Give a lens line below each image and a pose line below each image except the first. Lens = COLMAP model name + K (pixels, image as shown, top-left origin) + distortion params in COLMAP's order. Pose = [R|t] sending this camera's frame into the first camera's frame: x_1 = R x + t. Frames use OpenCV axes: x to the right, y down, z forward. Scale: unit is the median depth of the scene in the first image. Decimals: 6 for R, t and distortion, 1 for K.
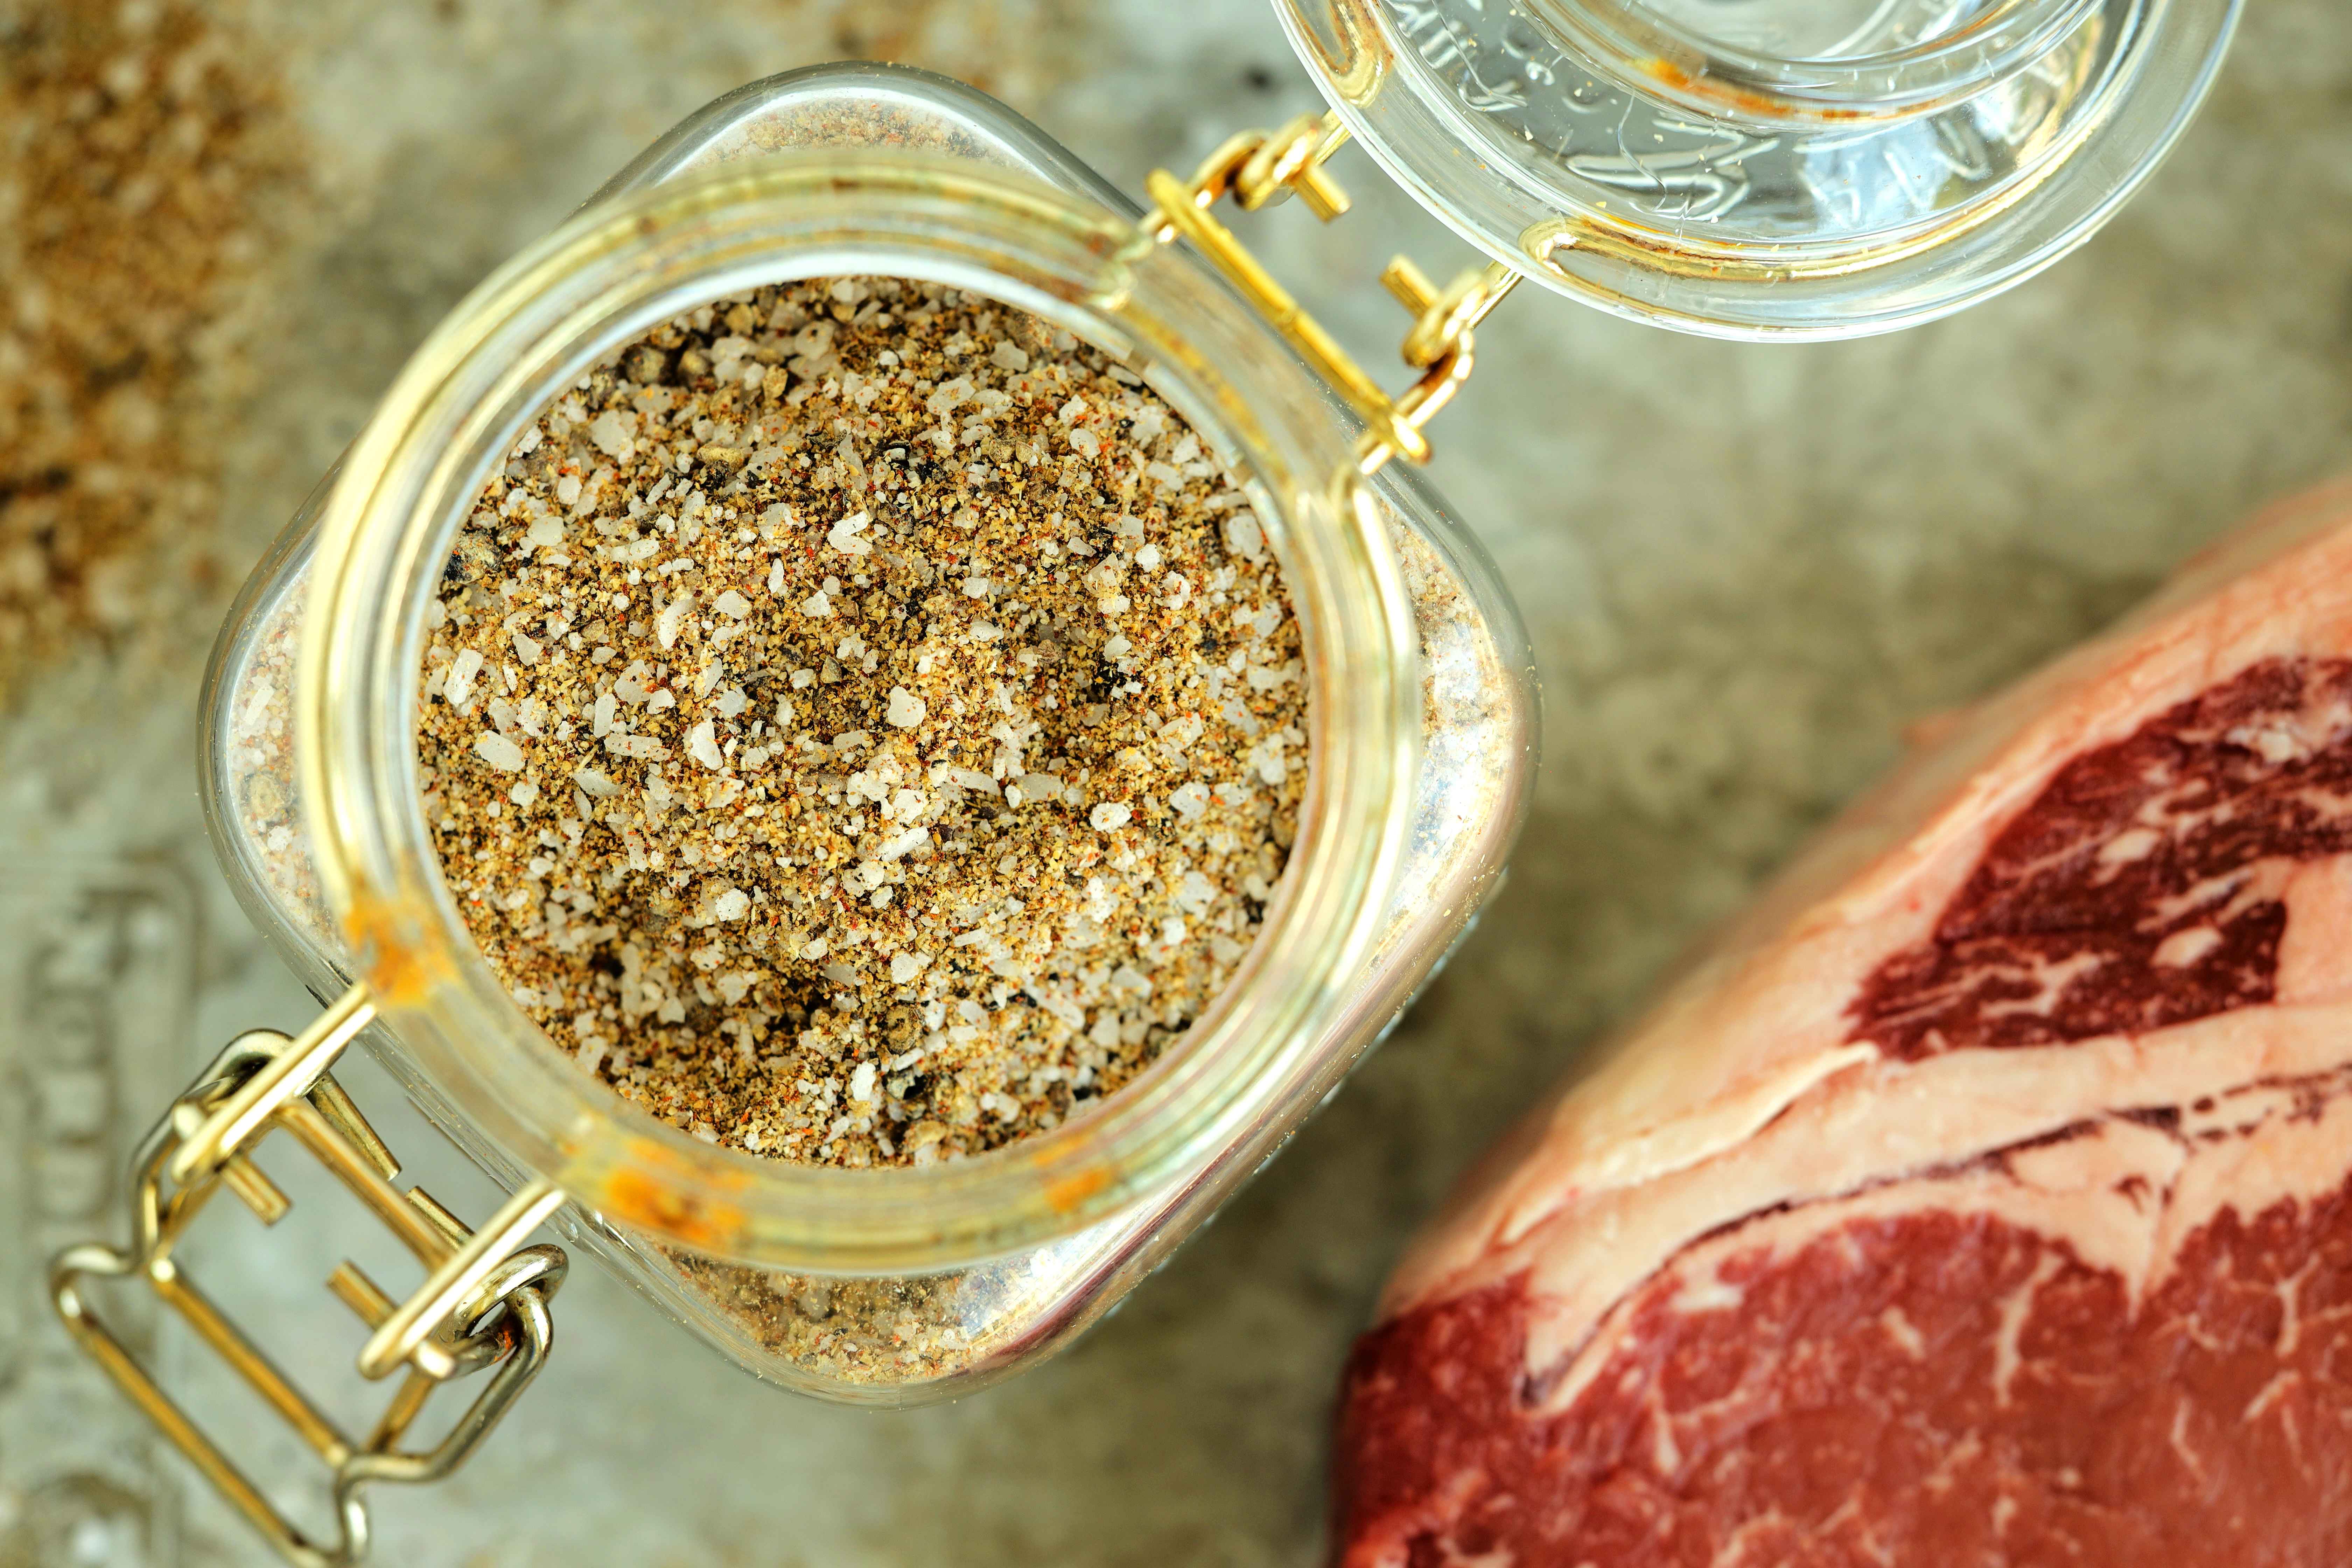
lens RADIAL K [[13816.4, 0, 1174.0], [0, 13816.4, 785.5], [0, 0, 1]] dist [0.412815, 0.000000]
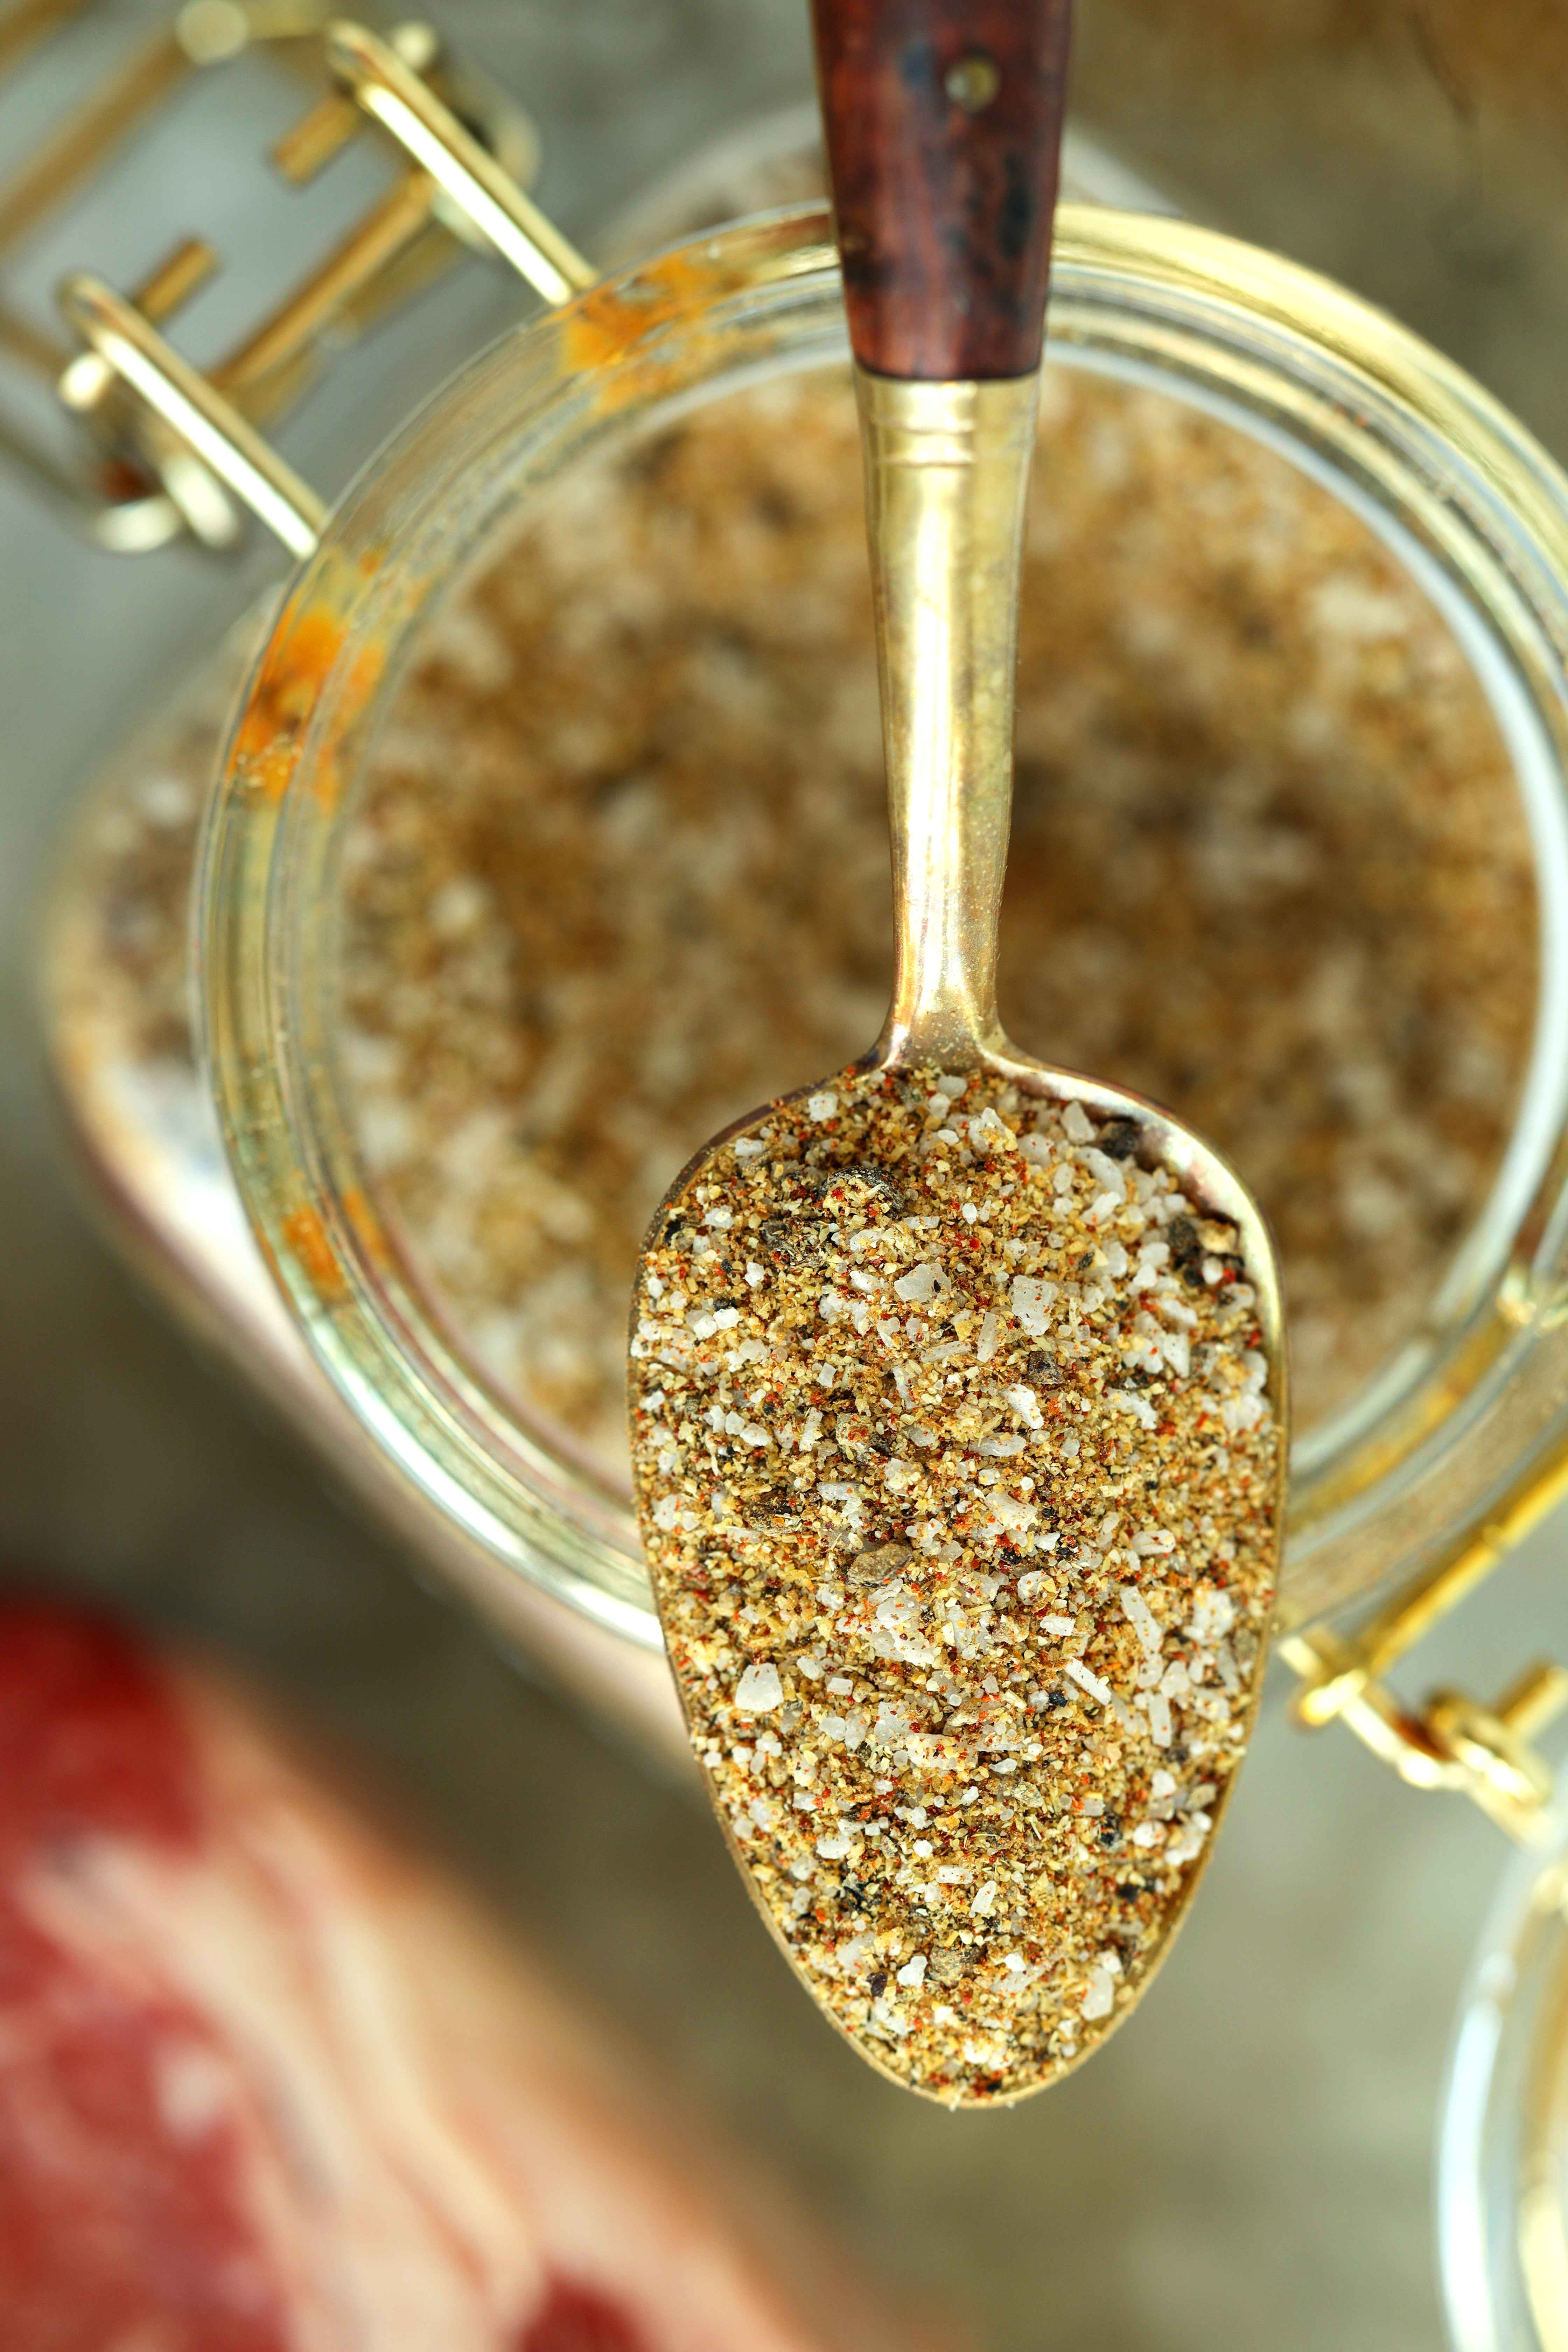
lens RADIAL K [[13816.4, 0, 785.5], [0, 13816.4, 1174.3], [0, 0, 1]] dist [0.412815, 0.000000]
pose [[-0.002213, 0.999812, -0.019284, 0.003326], [-0.999922, -0.001975, 0.012308, -0.005128], [0.012267, 0.019310, 0.999738, 0.258854]]
